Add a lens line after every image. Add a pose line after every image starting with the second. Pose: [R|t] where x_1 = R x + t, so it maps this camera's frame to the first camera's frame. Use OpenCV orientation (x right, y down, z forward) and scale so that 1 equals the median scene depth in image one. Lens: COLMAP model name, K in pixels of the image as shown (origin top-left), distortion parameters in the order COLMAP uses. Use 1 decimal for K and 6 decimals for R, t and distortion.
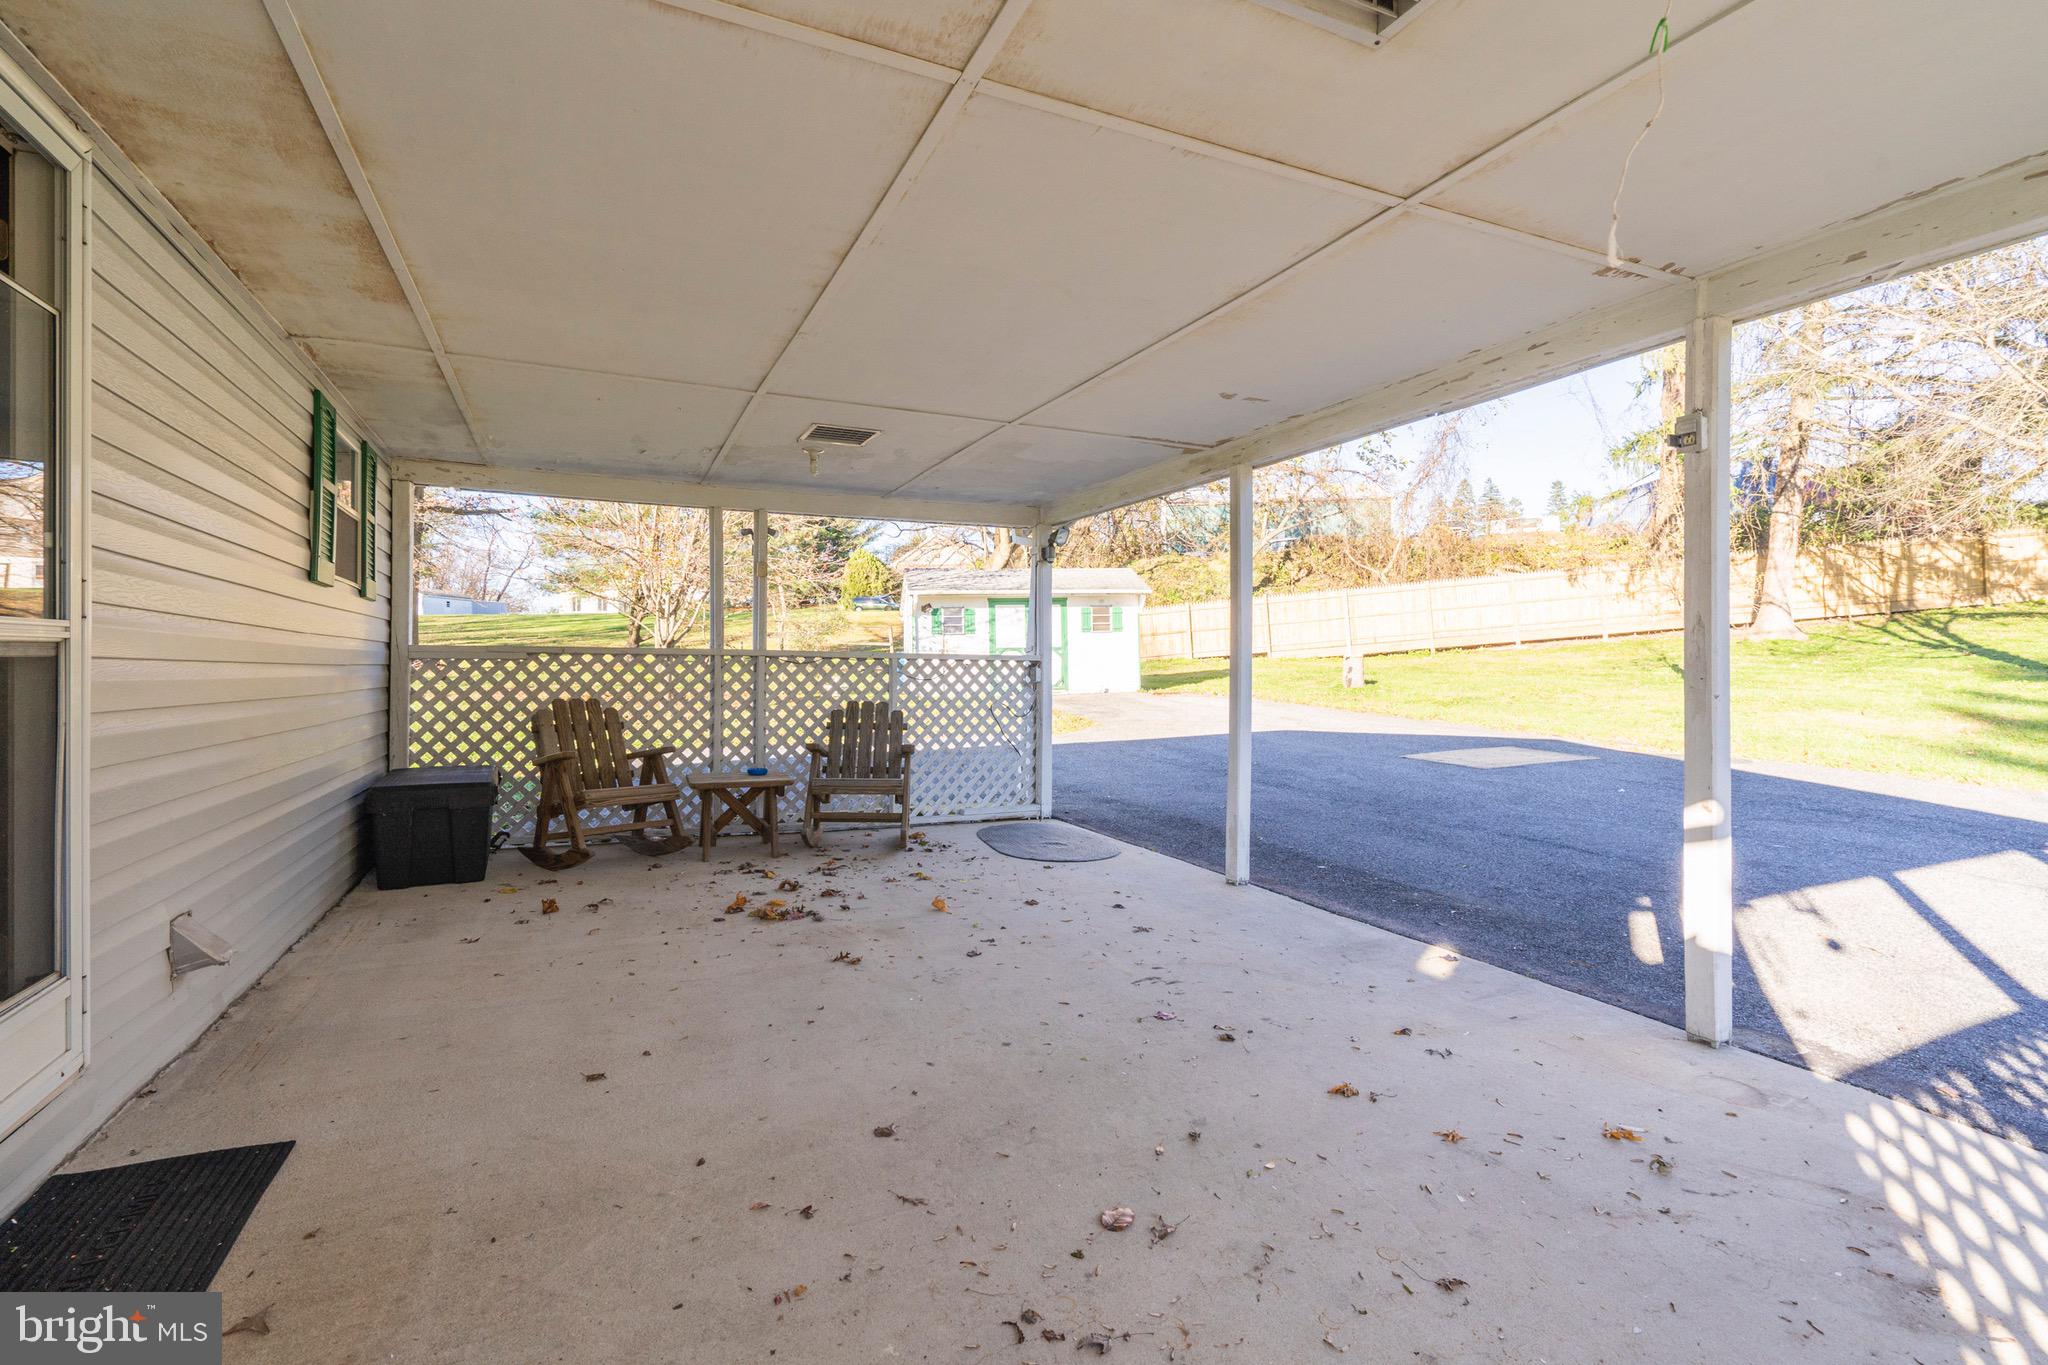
lens RADIAL K [[942.1, 0, 1009.3], [0, 942.1, 676.9], [0, 0, 1]] dist [-0.007577, 0.003656]
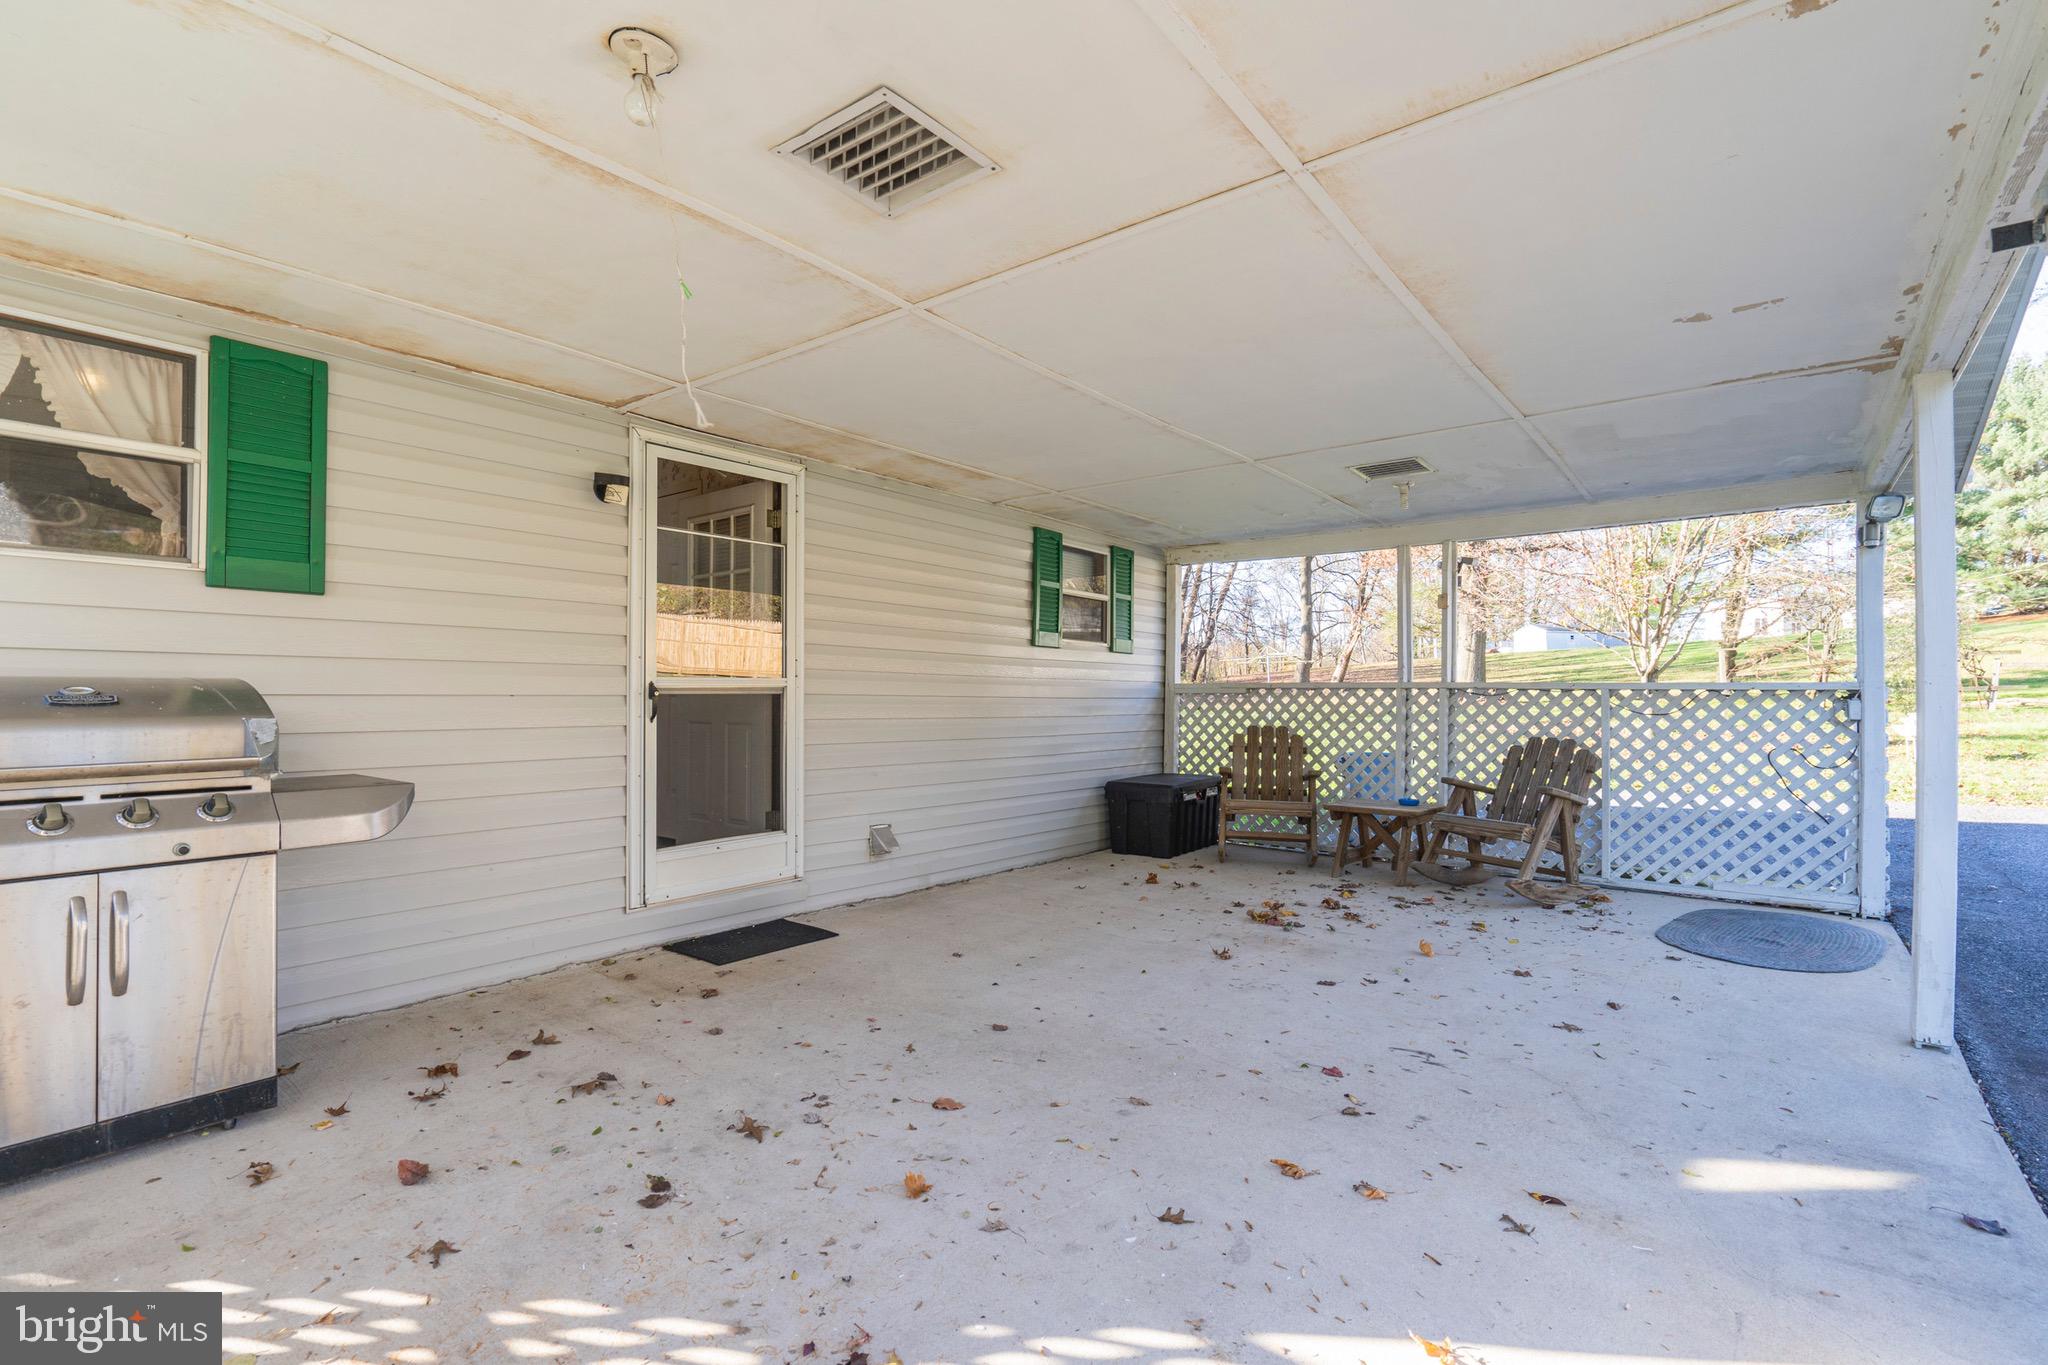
lens RADIAL K [[942.1, 0, 1003.7], [0, 942.1, 686.4], [0, 0, 1]] dist [-0.007577, 0.003656]
pose [[0.447765, -0.014911, -0.894027, 0.490567], [-0.009326, 0.999729, -0.021345, 0.001712], [0.894103, 0.017895, 0.447505, 0.165108]]
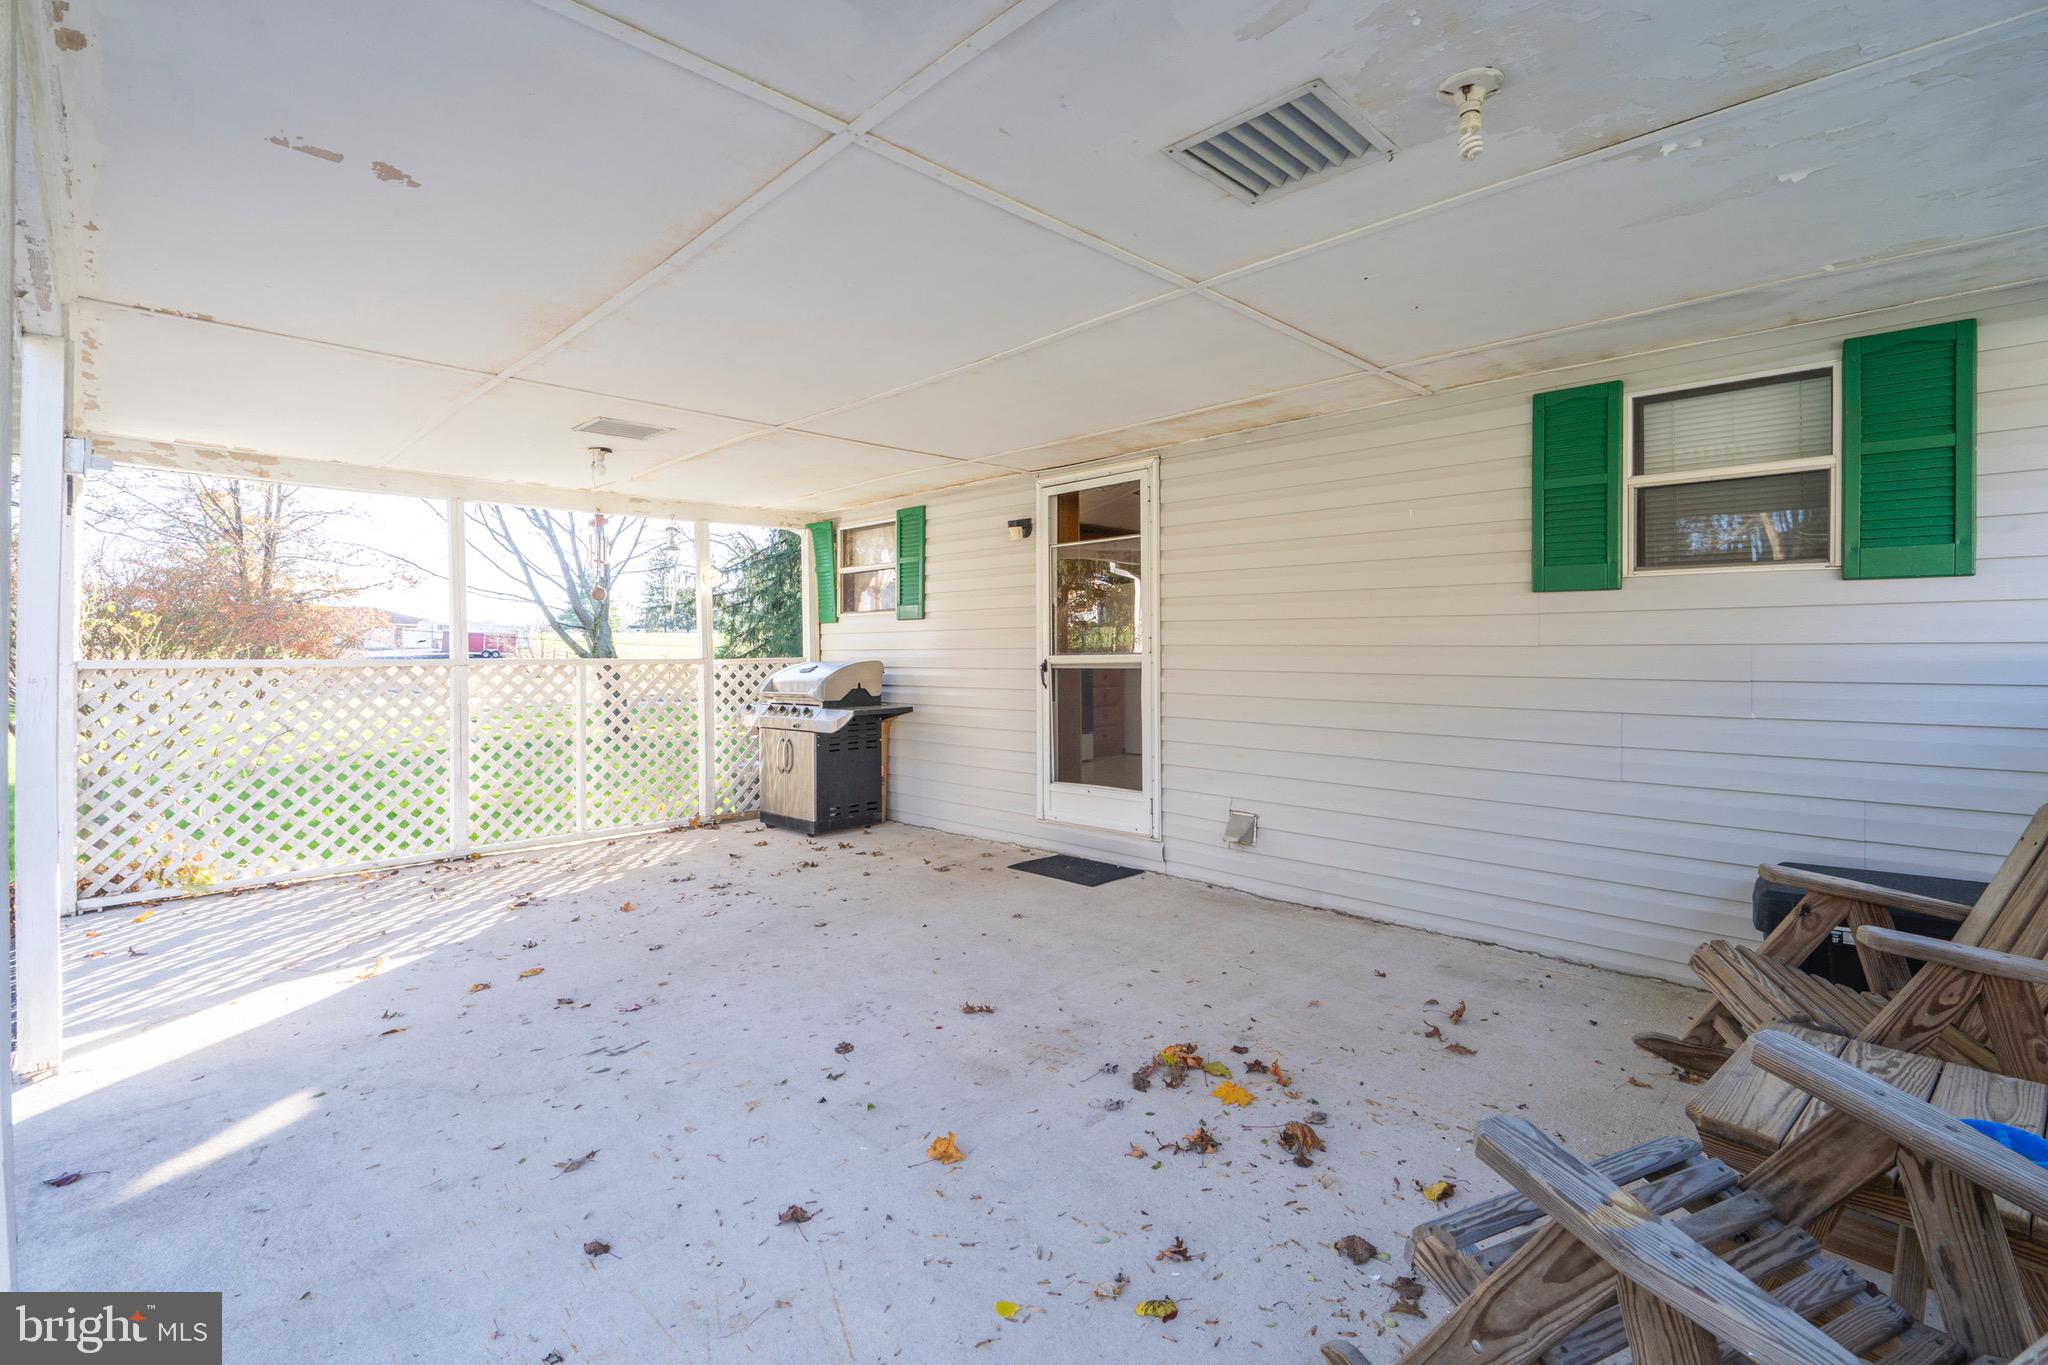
lens RADIAL K [[942.1, 0, 1038.3], [0, 942.1, 651.8], [0, 0, 1]] dist [-0.007577, 0.003656]
pose [[-0.935606, 0.000010, -0.353045, 0.062562], [-0.003314, 0.999956, 0.008812, -0.034137], [0.353029, 0.009414, -0.935565, 1.244524]]
